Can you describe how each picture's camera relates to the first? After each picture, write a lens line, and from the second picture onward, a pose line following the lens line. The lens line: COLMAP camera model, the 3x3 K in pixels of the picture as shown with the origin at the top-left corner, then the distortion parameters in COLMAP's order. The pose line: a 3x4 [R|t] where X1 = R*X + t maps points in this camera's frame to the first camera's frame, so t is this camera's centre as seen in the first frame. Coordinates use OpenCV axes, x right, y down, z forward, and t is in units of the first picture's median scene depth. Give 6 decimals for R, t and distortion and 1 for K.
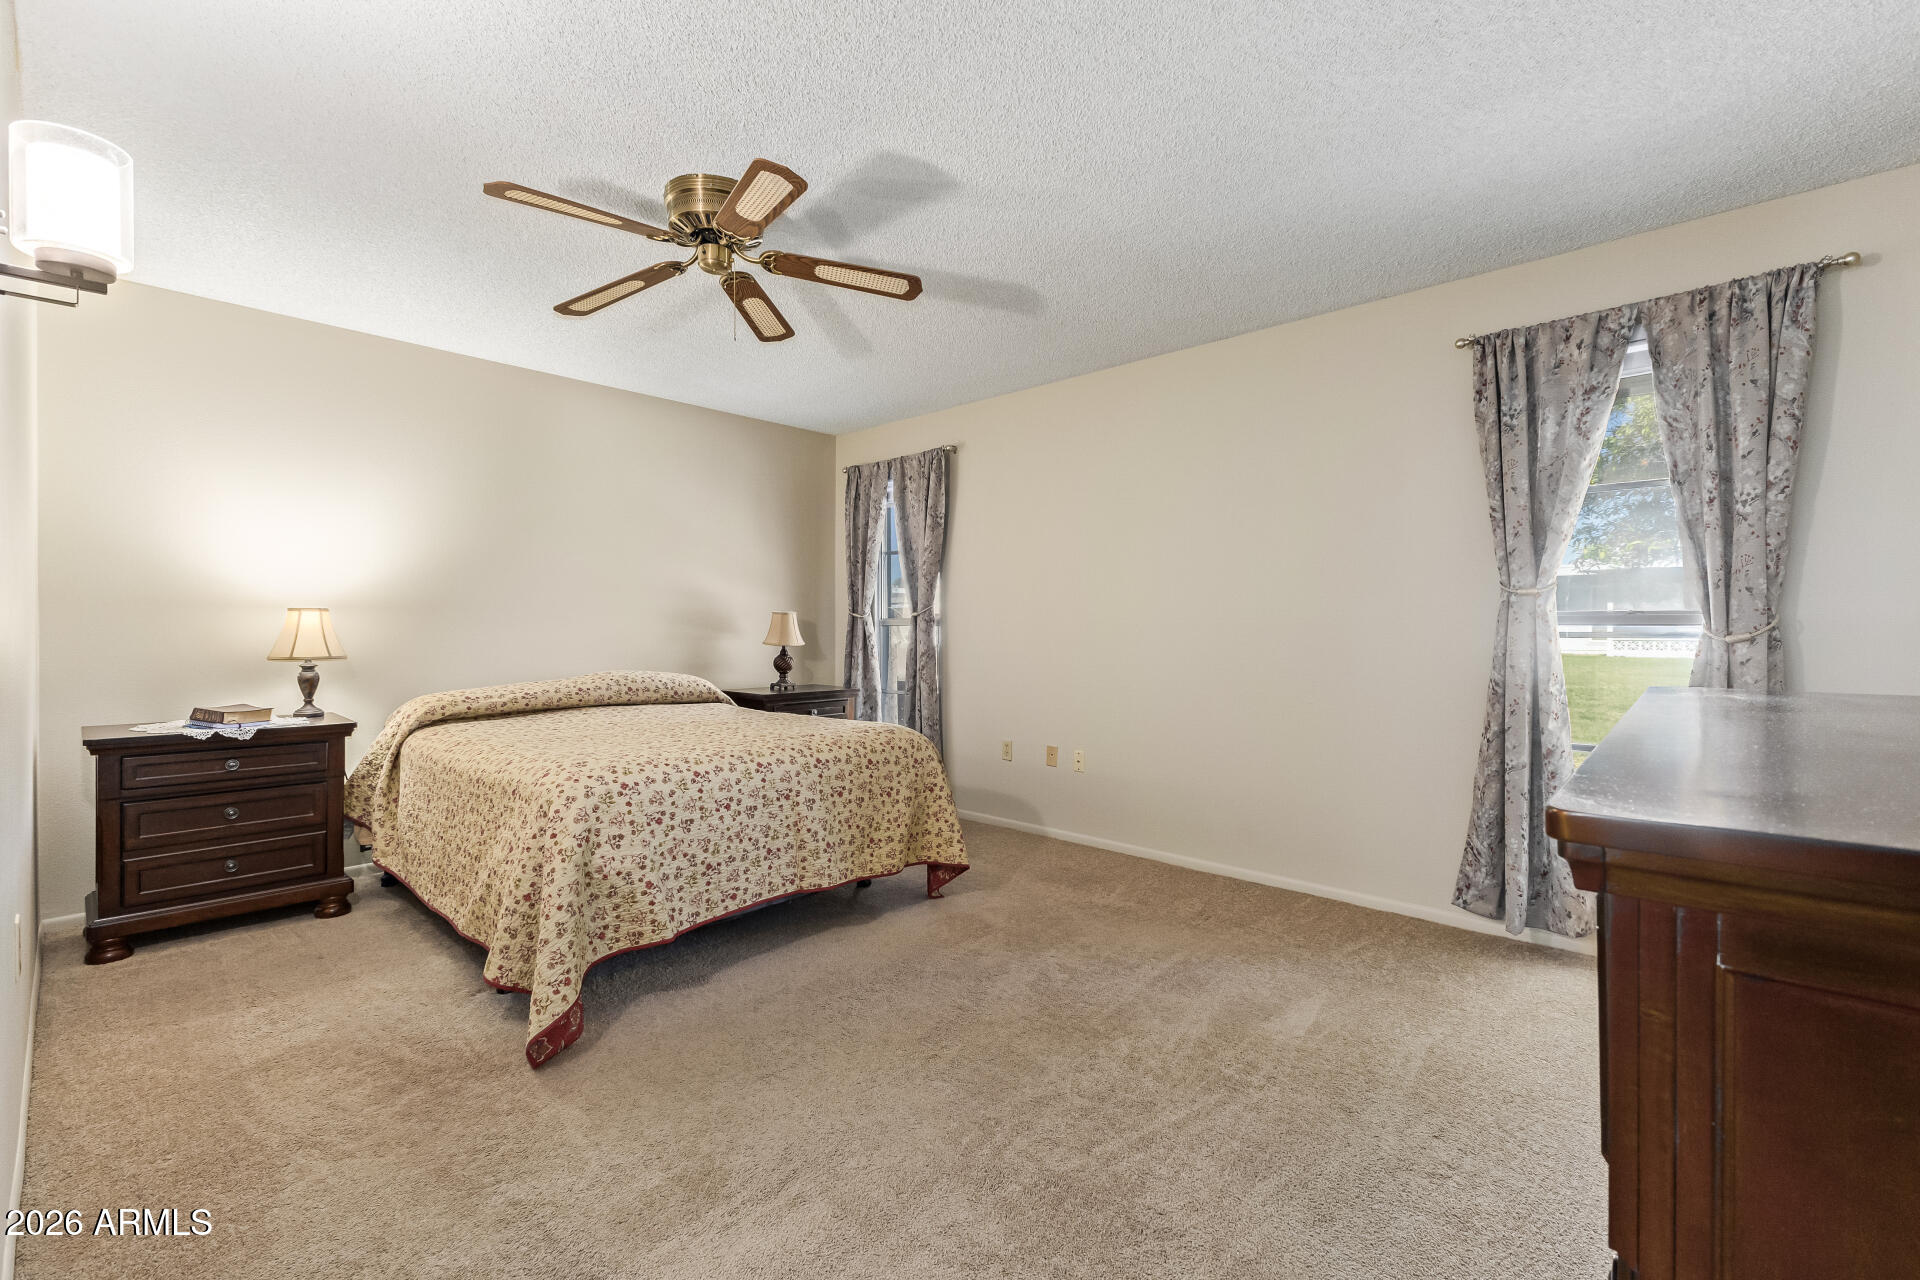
lens RADIAL K [[846.0, 0, 959.4], [0, 846.0, 628.5], [0, 0, 1]] dist [0.011424, -0.001398]
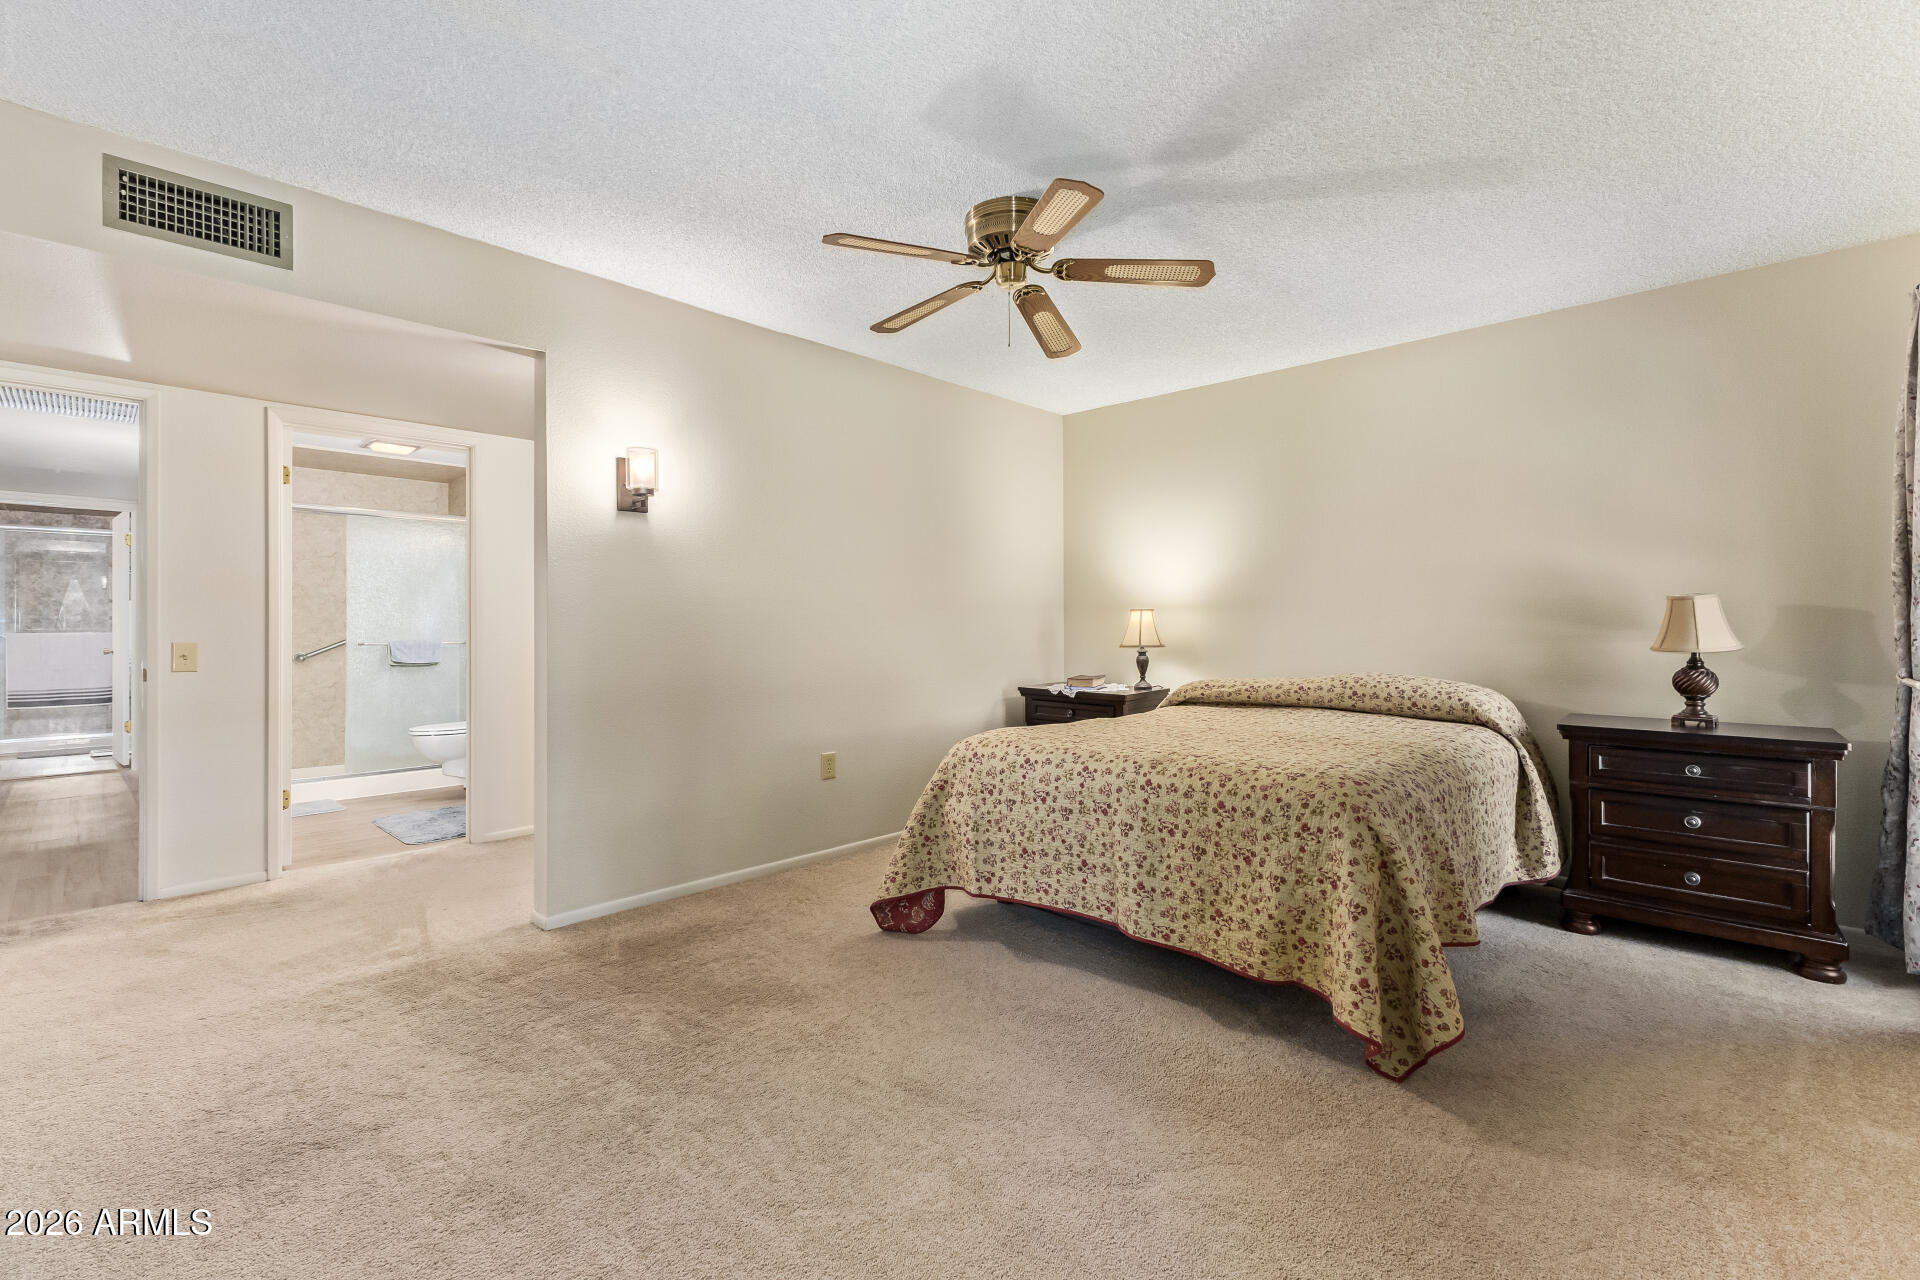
lens RADIAL K [[846.0, 0, 959.8], [0, 846.0, 635.5], [0, 0, 1]] dist [0.011424, -0.001398]
pose [[-0.023534, 0.010769, -0.999665, 0.627965], [-0.001574, 0.999940, 0.010809, 0.004671], [0.999722, 0.001828, -0.023516, 0.797606]]
